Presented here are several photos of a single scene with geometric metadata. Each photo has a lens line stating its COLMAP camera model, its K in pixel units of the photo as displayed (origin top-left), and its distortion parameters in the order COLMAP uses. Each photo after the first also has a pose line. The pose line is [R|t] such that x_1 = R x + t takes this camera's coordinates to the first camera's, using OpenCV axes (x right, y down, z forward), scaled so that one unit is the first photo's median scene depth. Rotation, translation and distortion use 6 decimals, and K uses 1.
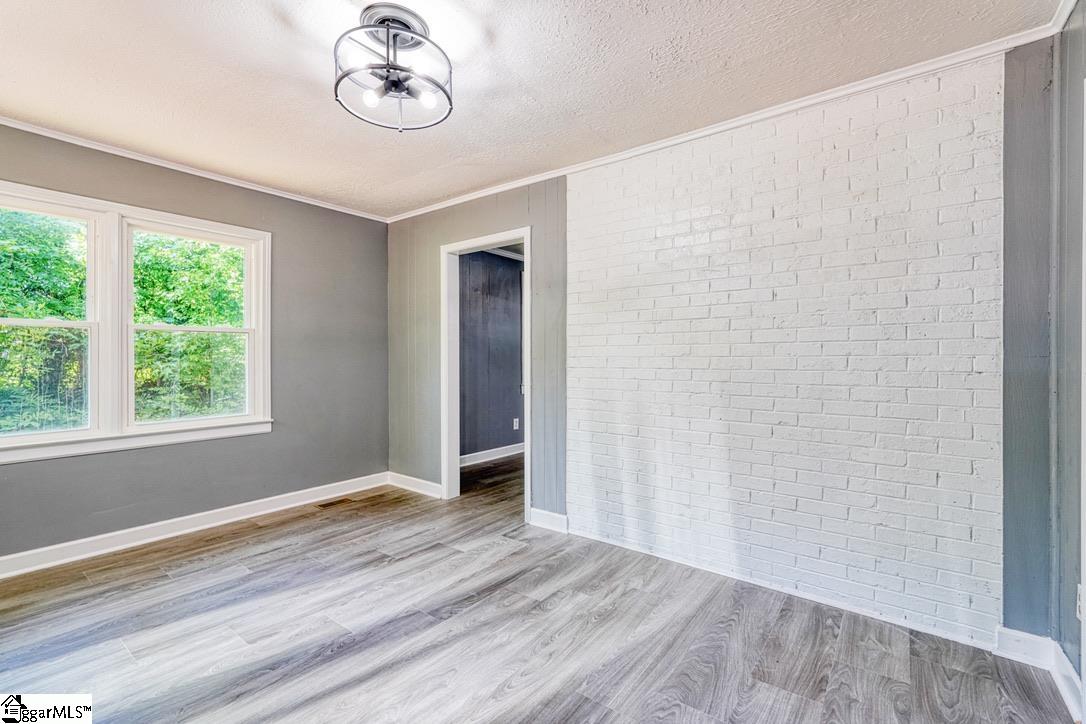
lens RADIAL K [[486.6, 0, 541.1], [0, 486.6, 358.3], [0, 0, 1]] dist [0.004021, 0.000860]
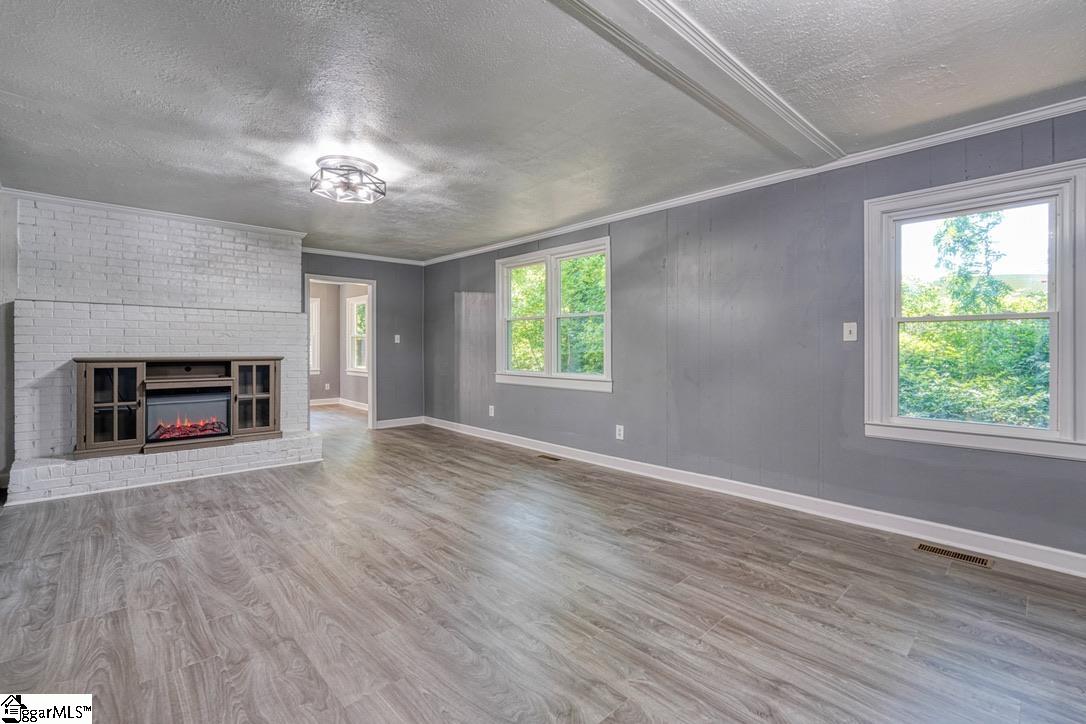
lens RADIAL K [[486.6, 0, 541.5], [0, 486.6, 356.3], [0, 0, 1]] dist [0.004021, 0.000860]
pose [[-0.166033, 0.001886, -0.986118, 0.807441], [-0.009292, 0.999951, 0.003477, 0.000858], [0.986076, 0.009740, -0.166007, 1.001164]]
